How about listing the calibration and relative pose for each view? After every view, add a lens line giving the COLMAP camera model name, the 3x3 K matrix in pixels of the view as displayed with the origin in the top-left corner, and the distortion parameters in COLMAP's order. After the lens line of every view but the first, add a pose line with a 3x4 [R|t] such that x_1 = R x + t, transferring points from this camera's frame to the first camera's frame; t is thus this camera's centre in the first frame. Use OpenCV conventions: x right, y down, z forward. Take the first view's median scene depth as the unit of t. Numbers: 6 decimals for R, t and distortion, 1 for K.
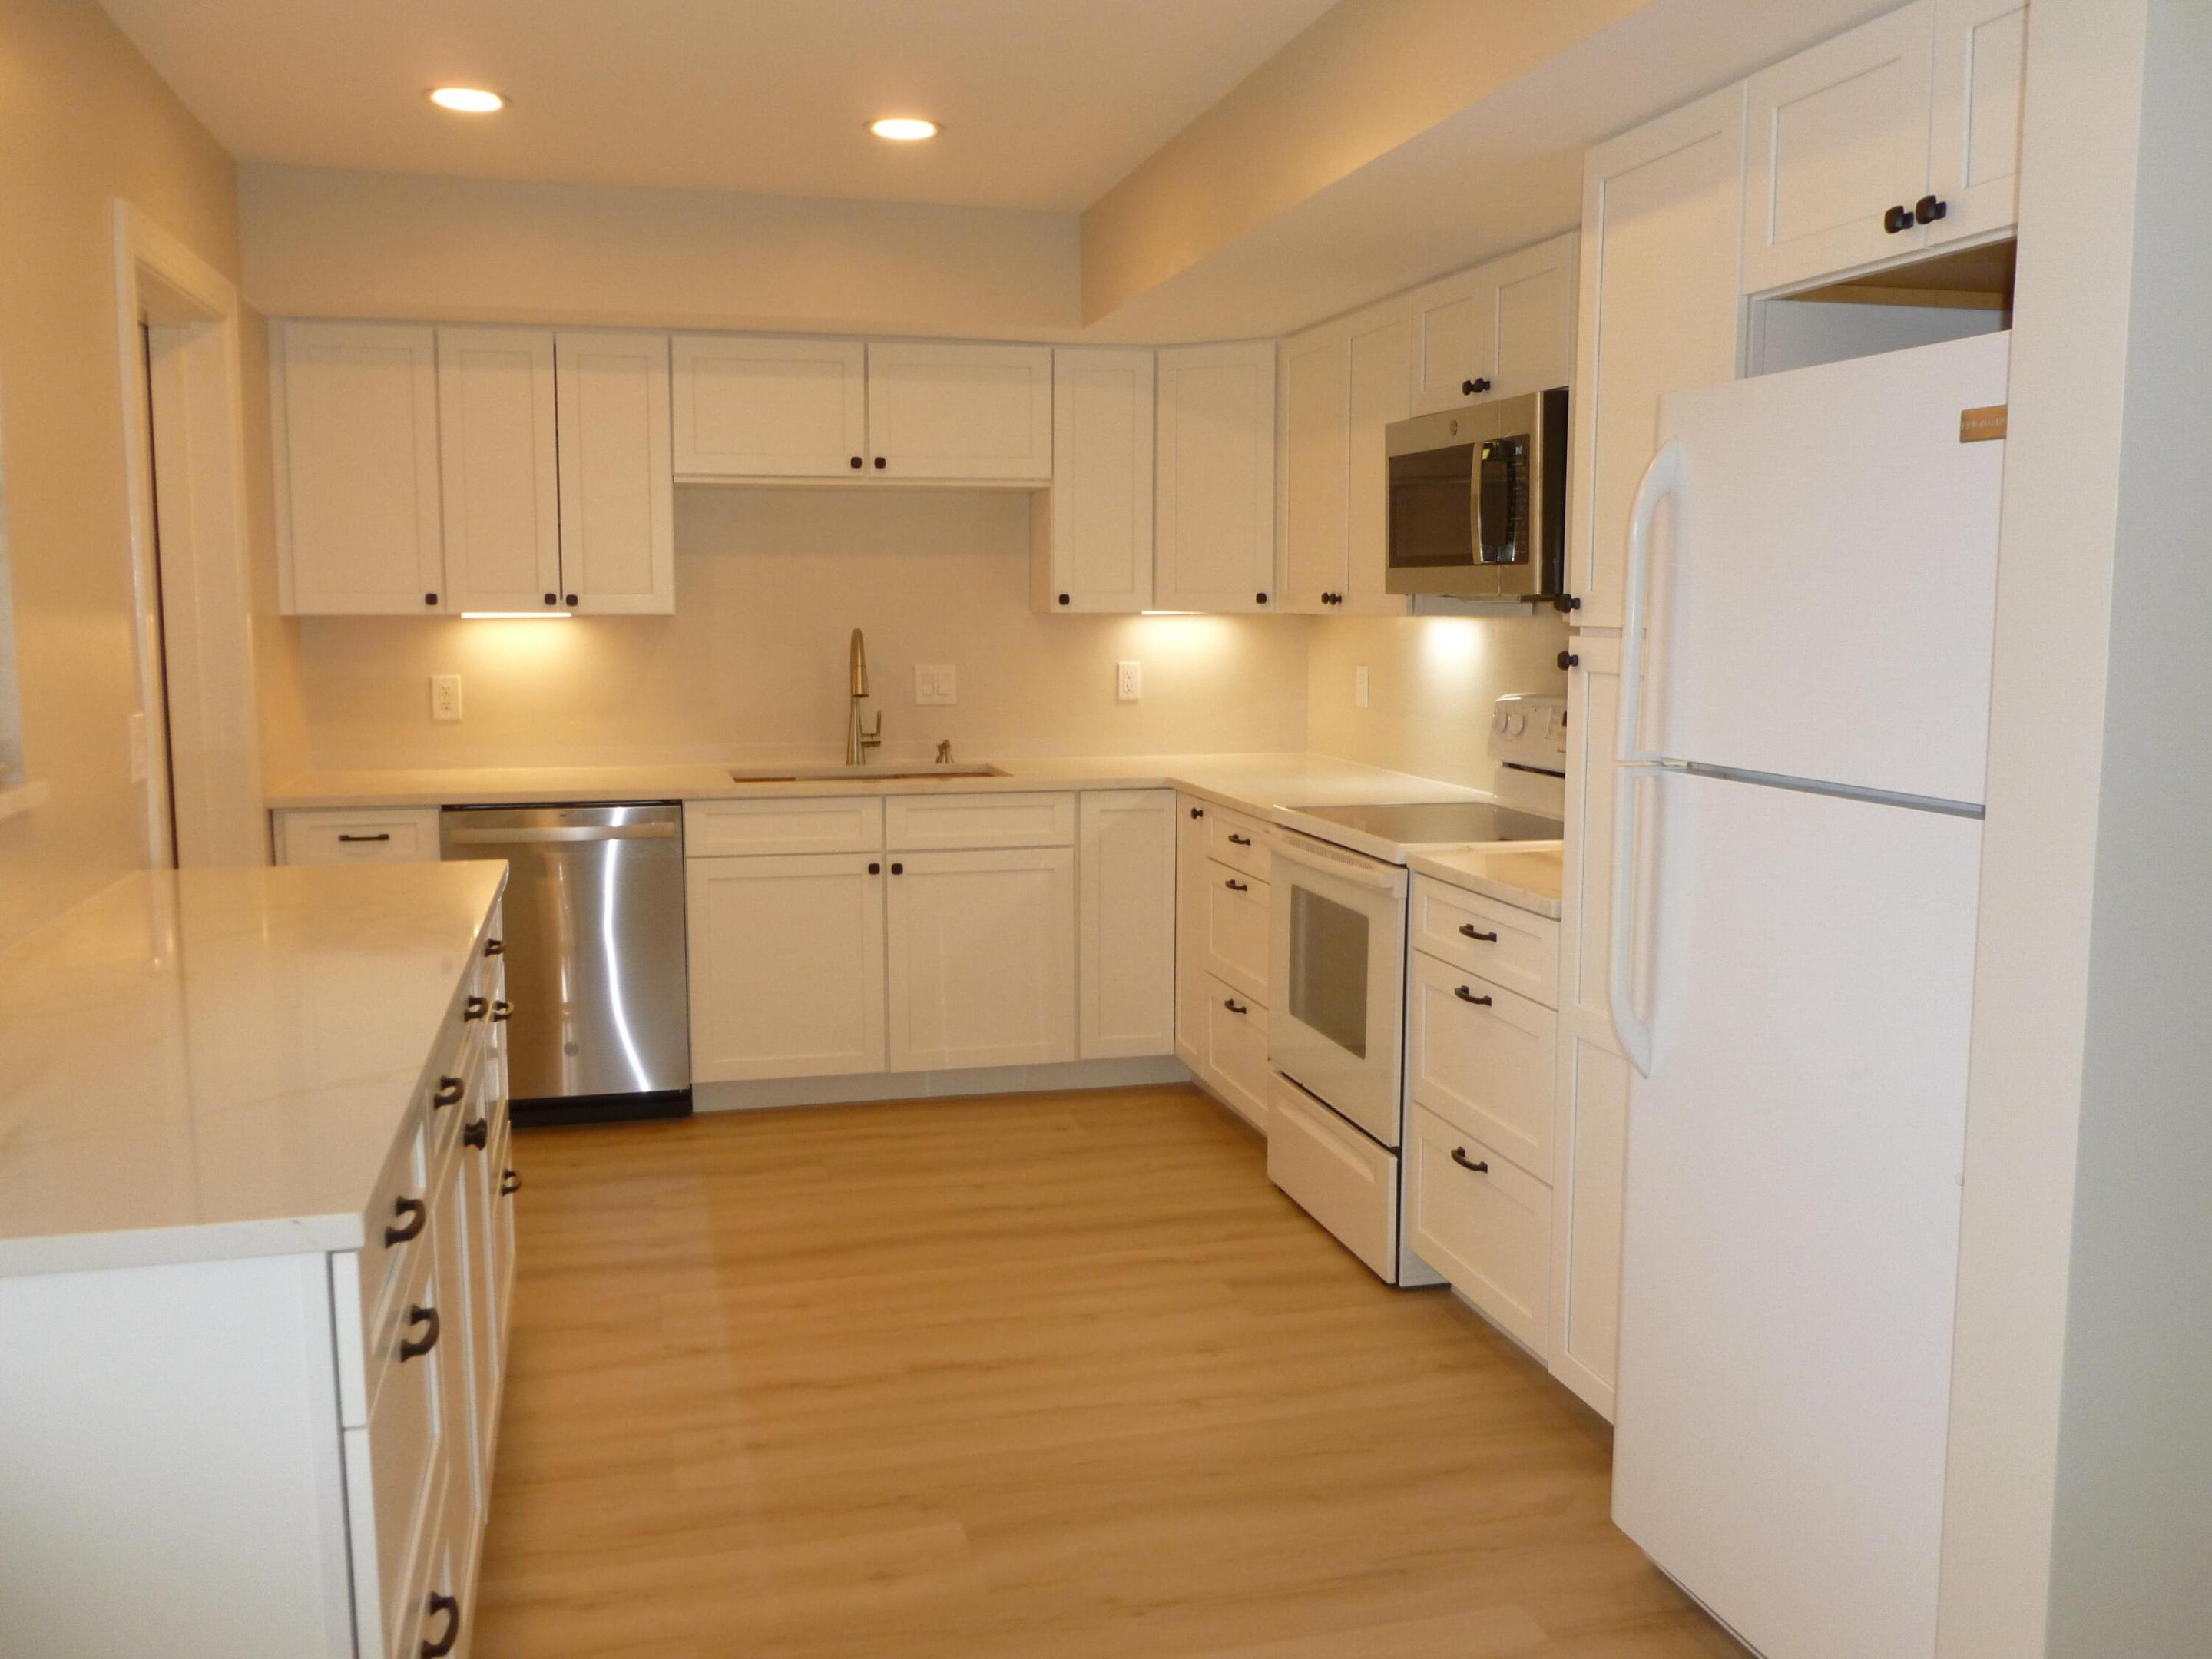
lens RADIAL K [[1863.0, 0, 1106.0], [0, 1863.0, 829.5], [0, 0, 1]] dist [-0.066856, 0.049903]
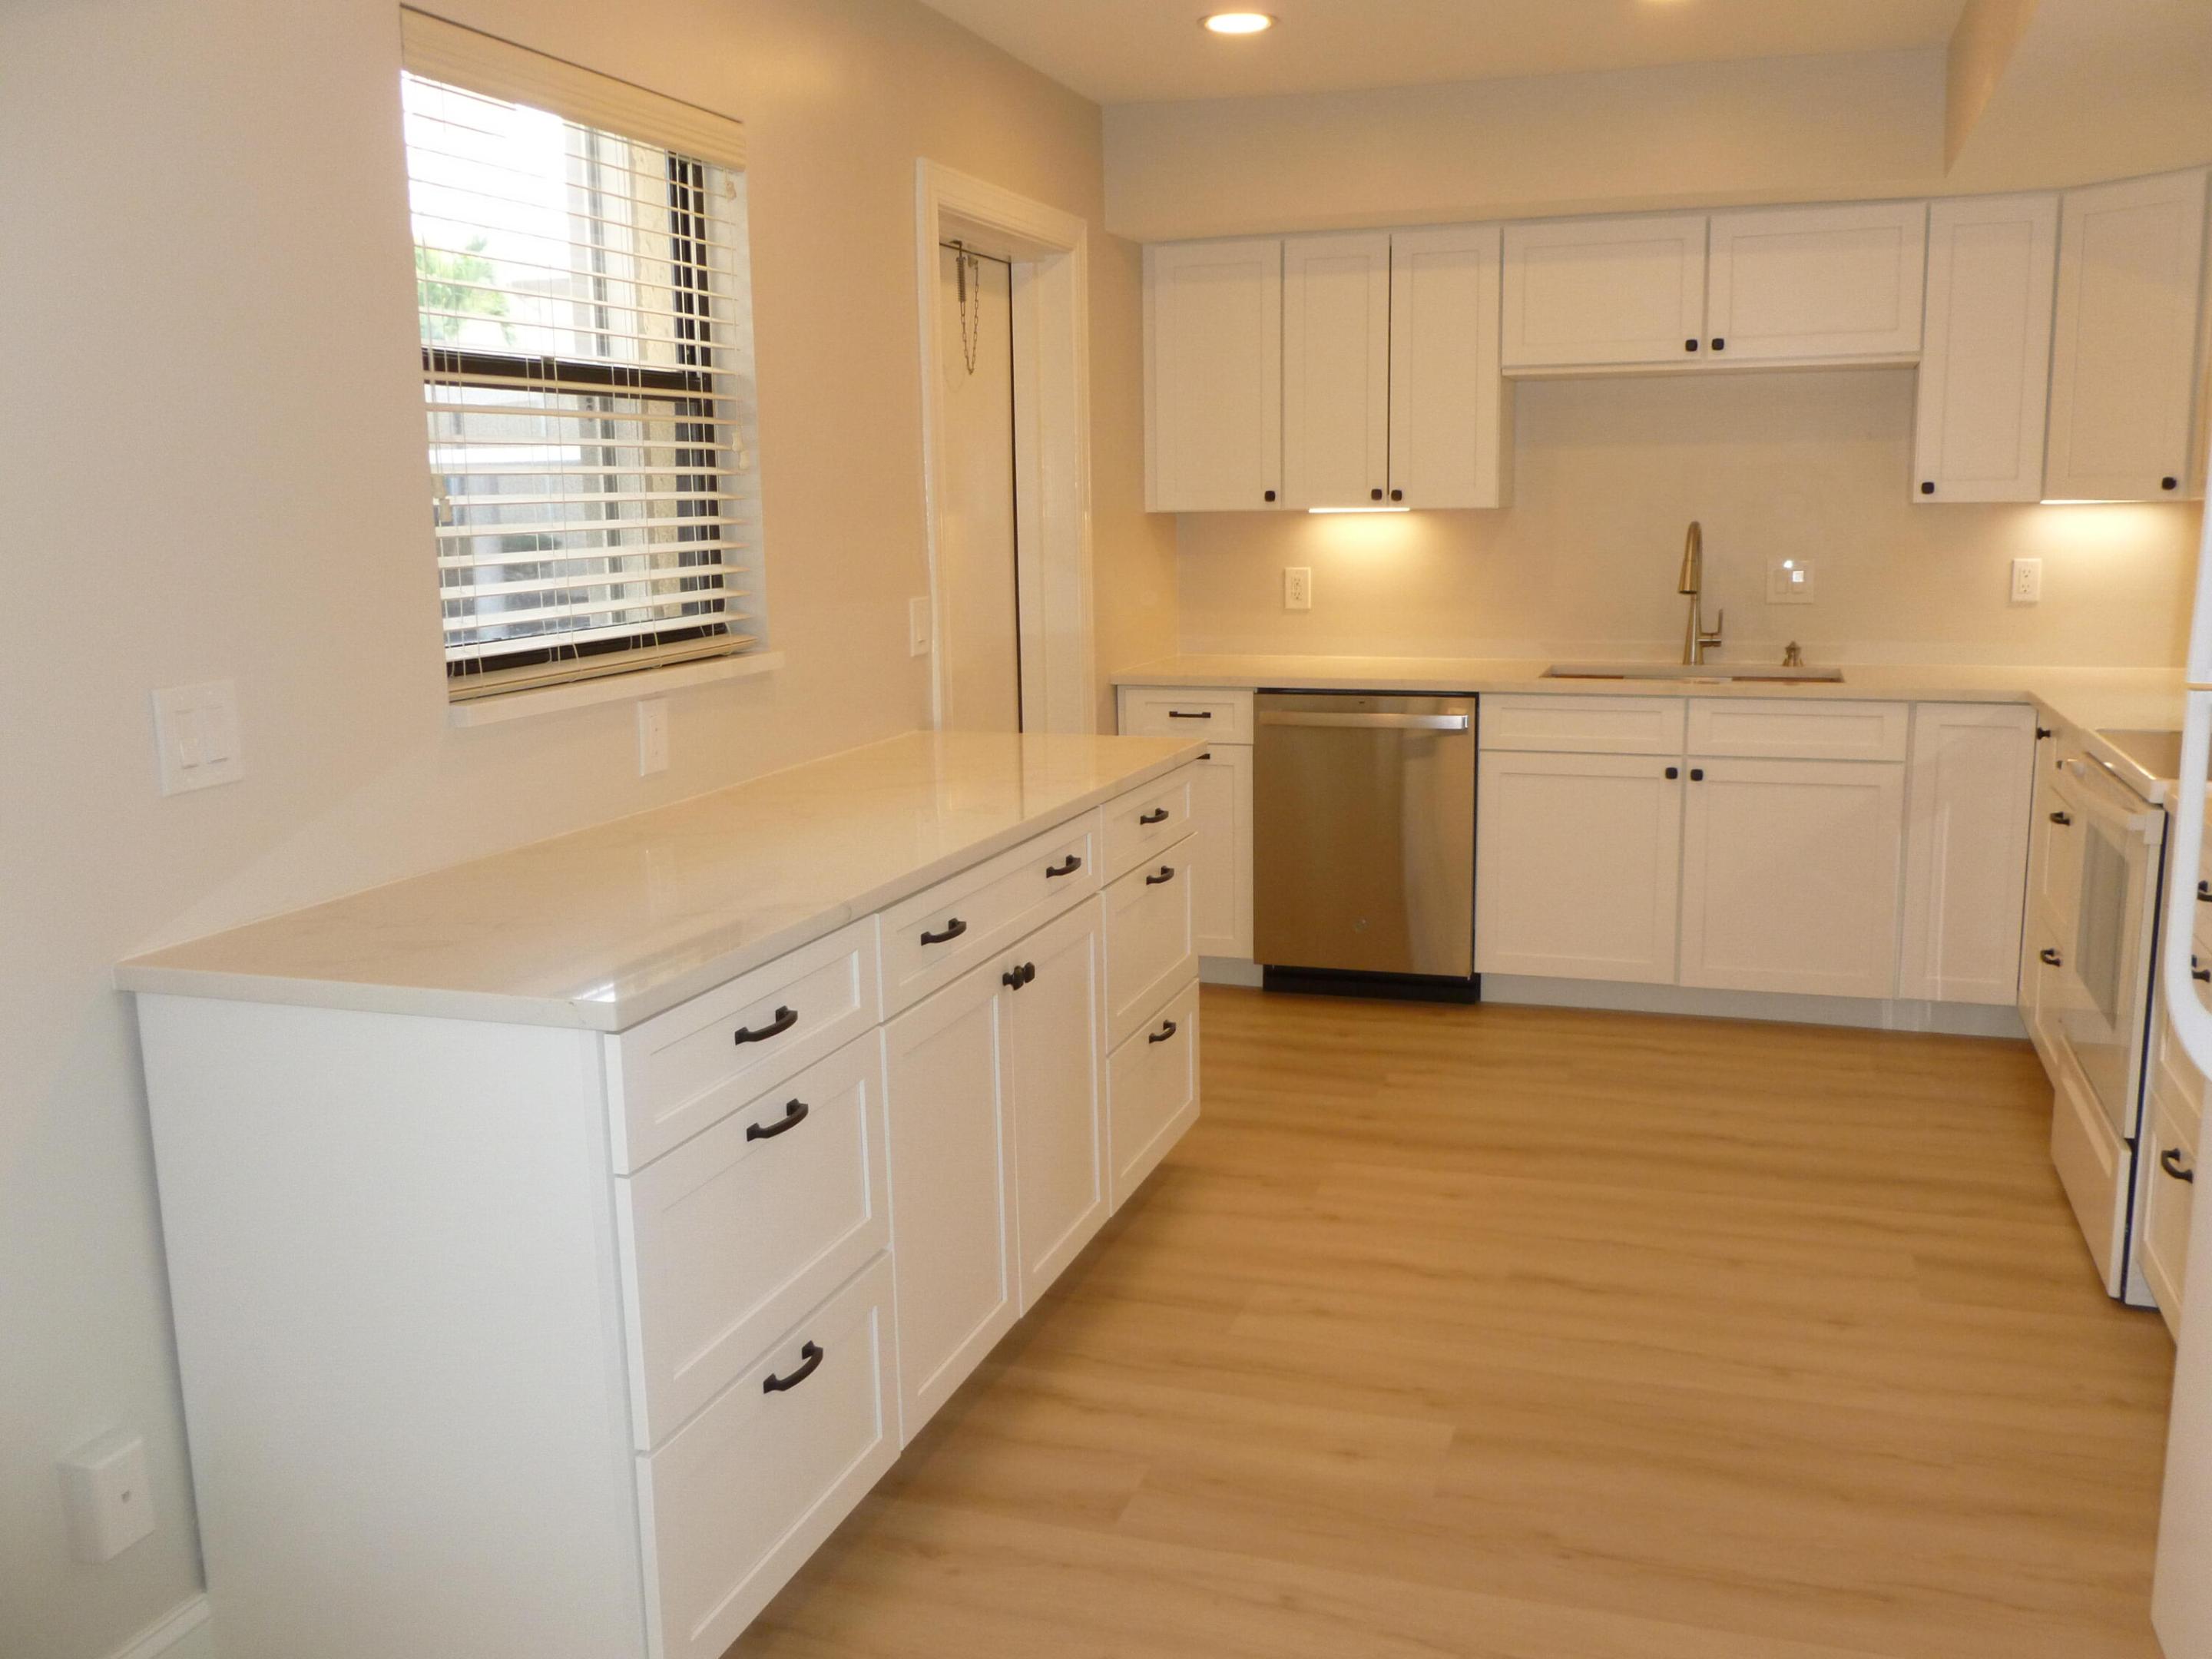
lens RADIAL K [[1863.0, 0, 1106.0], [0, 1863.0, 829.5], [0, 0, 1]] dist [-0.066856, 0.049903]
pose [[0.831383, 0.080451, -0.549845, 0.161068], [-0.048571, 0.996198, 0.072319, -0.004927], [0.553573, -0.033419, 0.832130, 0.041936]]
